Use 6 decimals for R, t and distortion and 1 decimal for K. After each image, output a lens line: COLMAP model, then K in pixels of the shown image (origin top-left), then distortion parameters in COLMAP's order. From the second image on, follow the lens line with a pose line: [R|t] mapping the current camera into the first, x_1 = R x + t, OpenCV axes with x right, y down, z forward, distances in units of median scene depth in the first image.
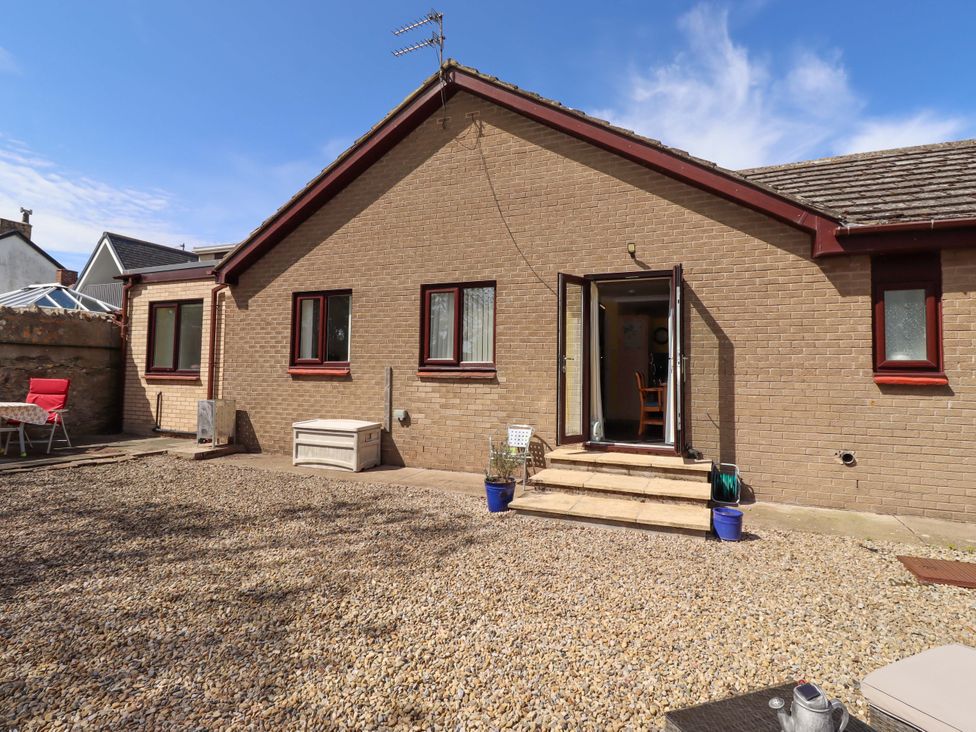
lens RADIAL K [[509.1, 0, 480.2], [0, 509.1, 348.7], [0, 0, 1]] dist [-0.000930, 0.002183]
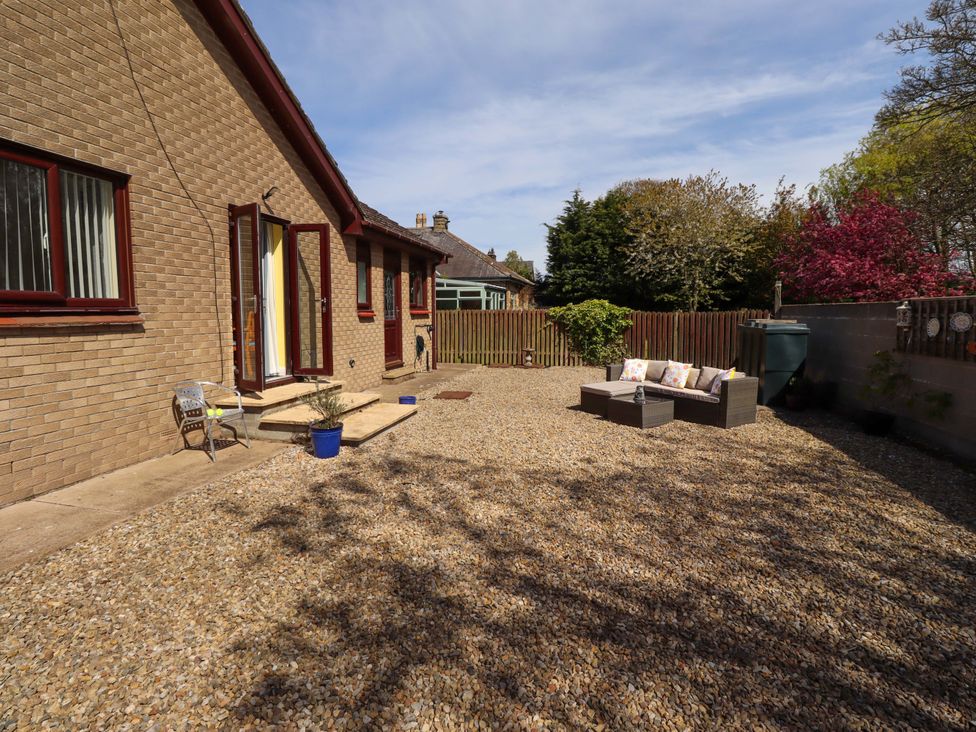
lens RADIAL K [[509.1, 0, 498.5], [0, 509.1, 351.1], [0, 0, 1]] dist [-0.000930, 0.002183]
pose [[-0.191842, -0.094860, 0.976831, -0.695230], [-0.057537, 0.994693, 0.085294, 0.007872], [-0.979738, -0.039841, -0.196282, 0.621581]]
